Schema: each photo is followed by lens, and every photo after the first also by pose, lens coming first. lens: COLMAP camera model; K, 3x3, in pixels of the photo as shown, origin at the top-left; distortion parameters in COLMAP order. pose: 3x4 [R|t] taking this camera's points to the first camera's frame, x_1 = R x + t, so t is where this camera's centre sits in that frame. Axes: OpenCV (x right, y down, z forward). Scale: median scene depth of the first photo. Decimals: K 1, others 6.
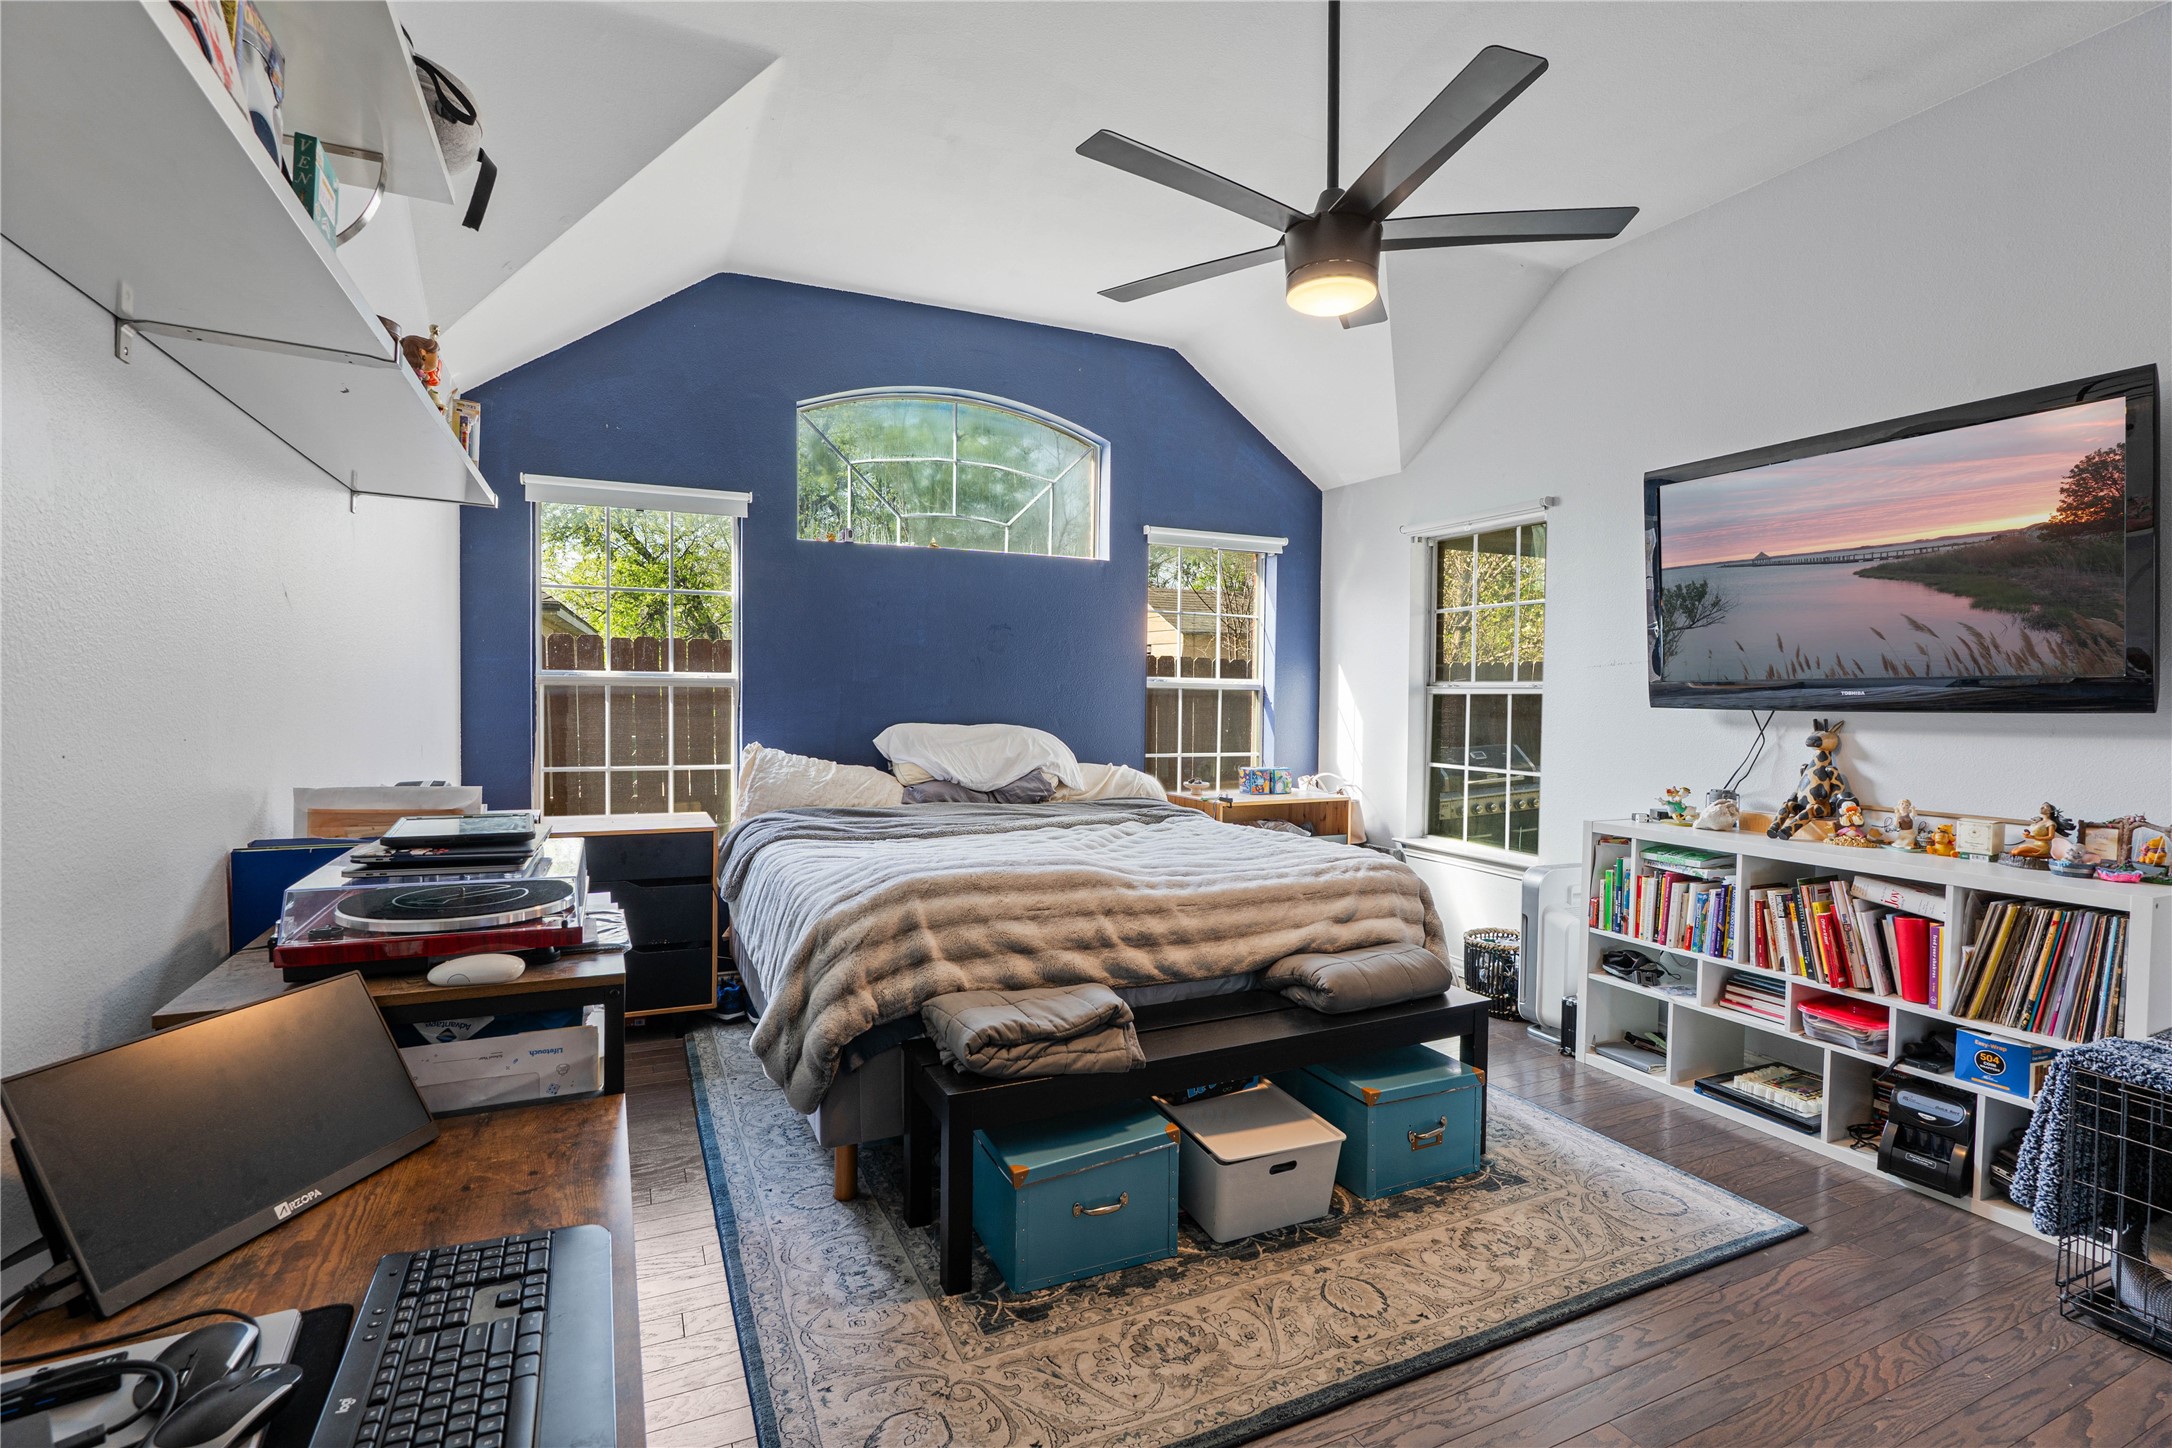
lens RADIAL K [[1009.6, 0, 1089.0], [0, 1009.6, 716.9], [0, 0, 1]] dist [-0.000679, -0.000060]
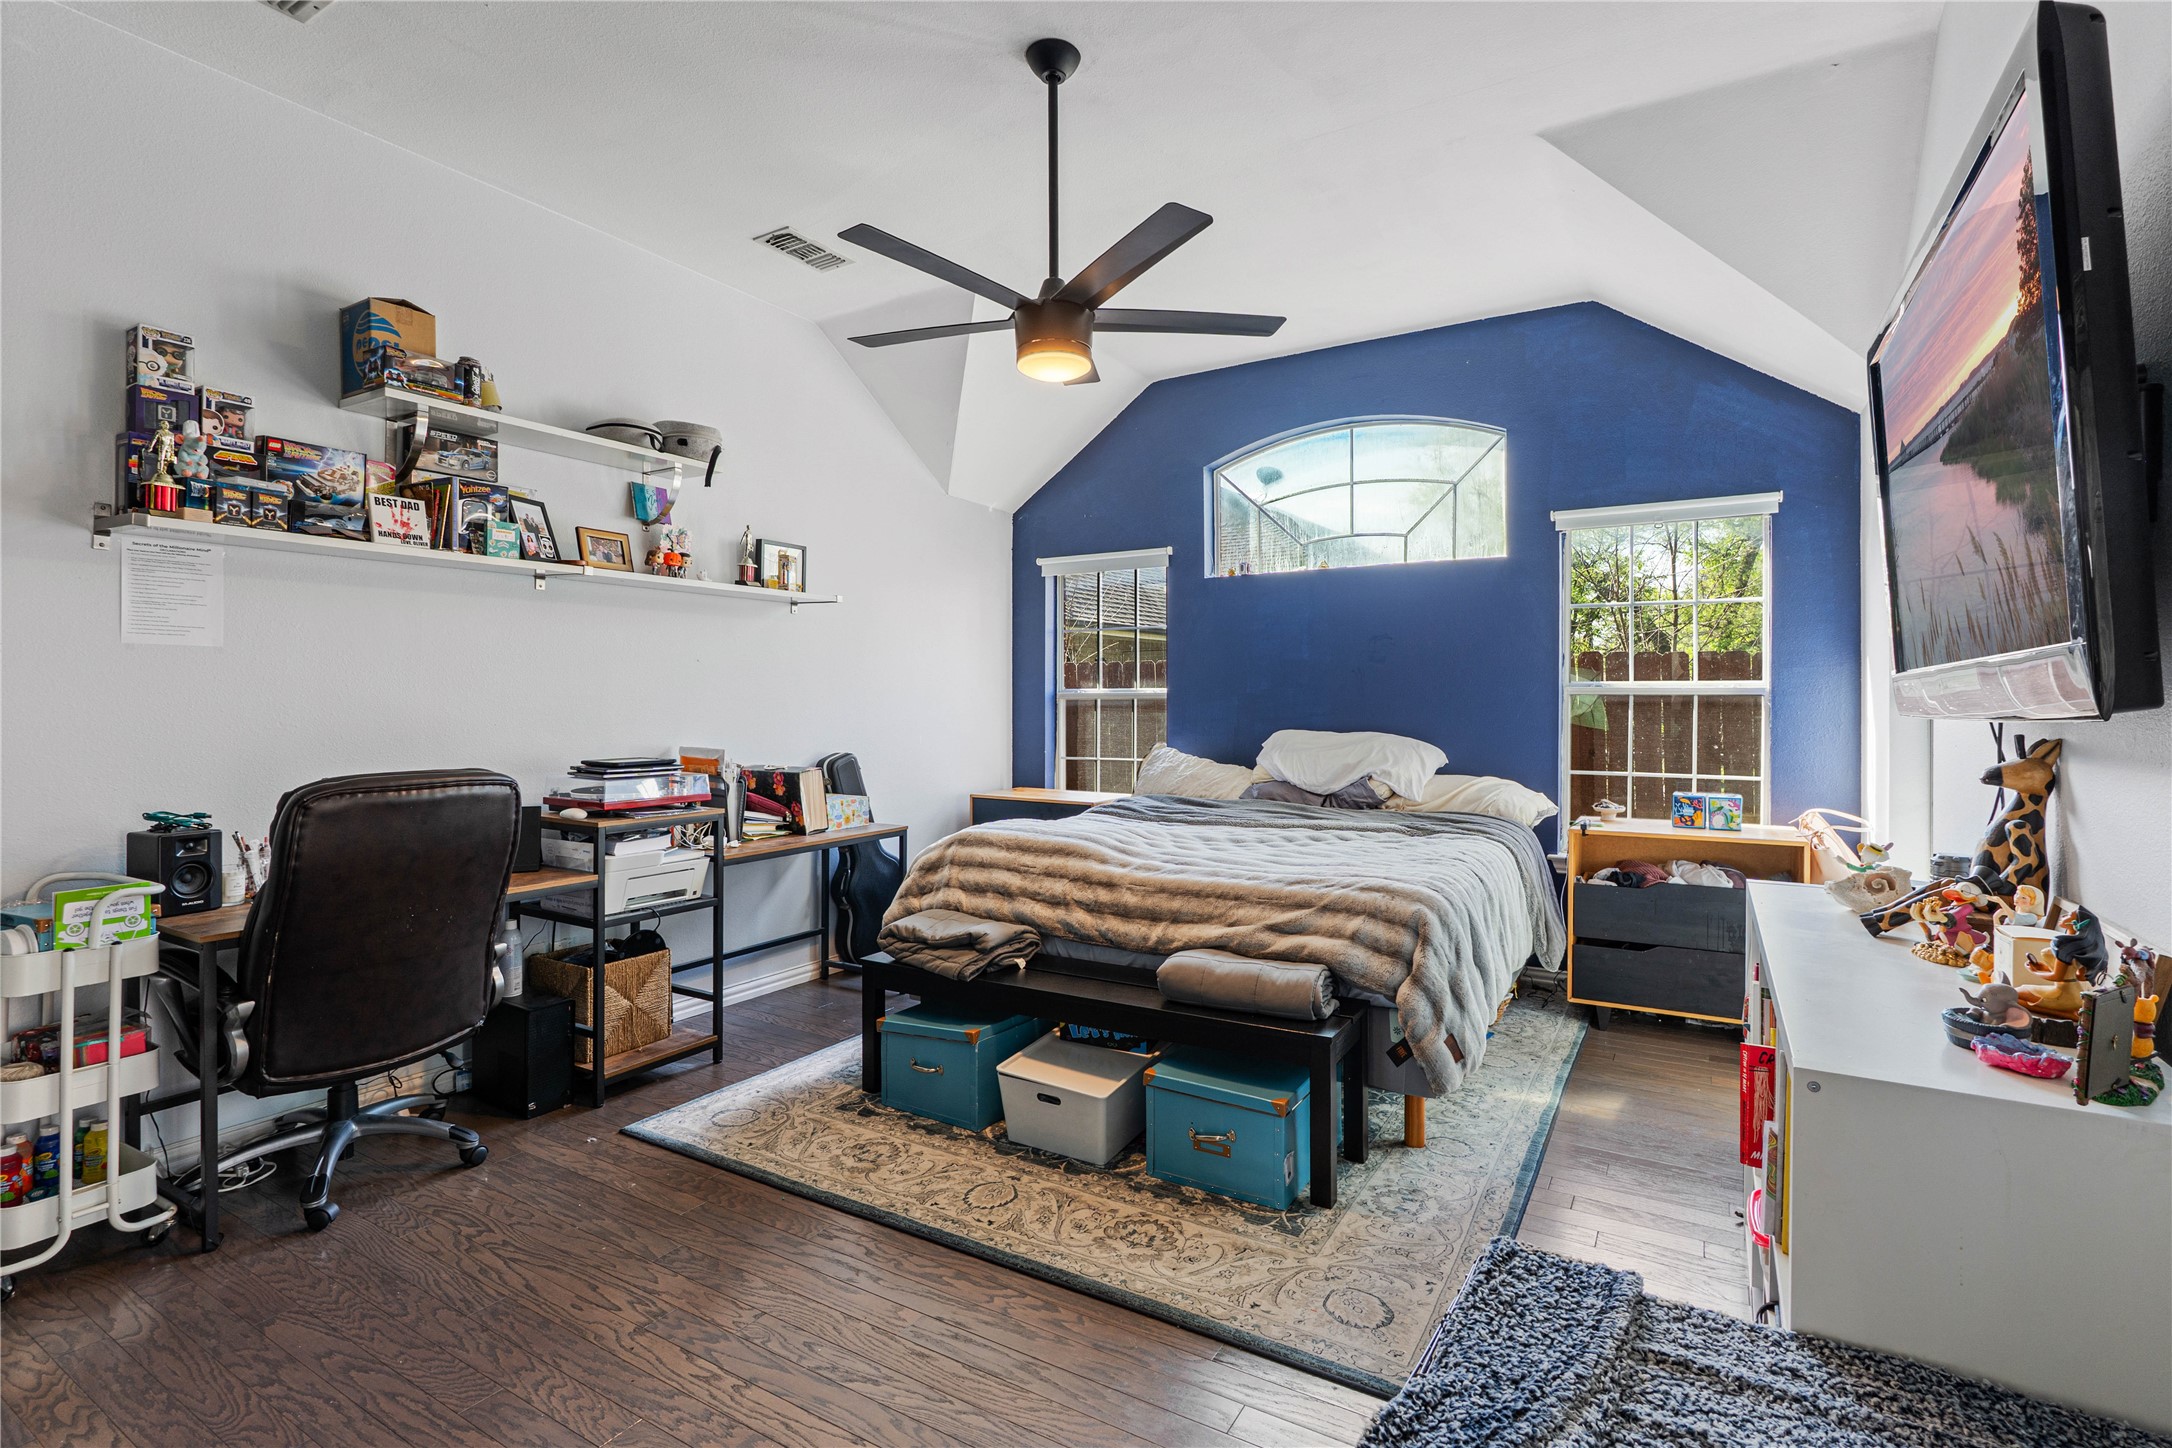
lens RADIAL K [[1022.1, 0, 1088.3], [0, 1022.1, 703.9], [0, 0, 1]] dist [-0.006627, -0.000149]
pose [[0.555291, -0.006012, -0.831635, 1.086440], [-0.015970, 0.999712, -0.017890, 0.002598], [0.831503, 0.023215, 0.555035, 0.323110]]
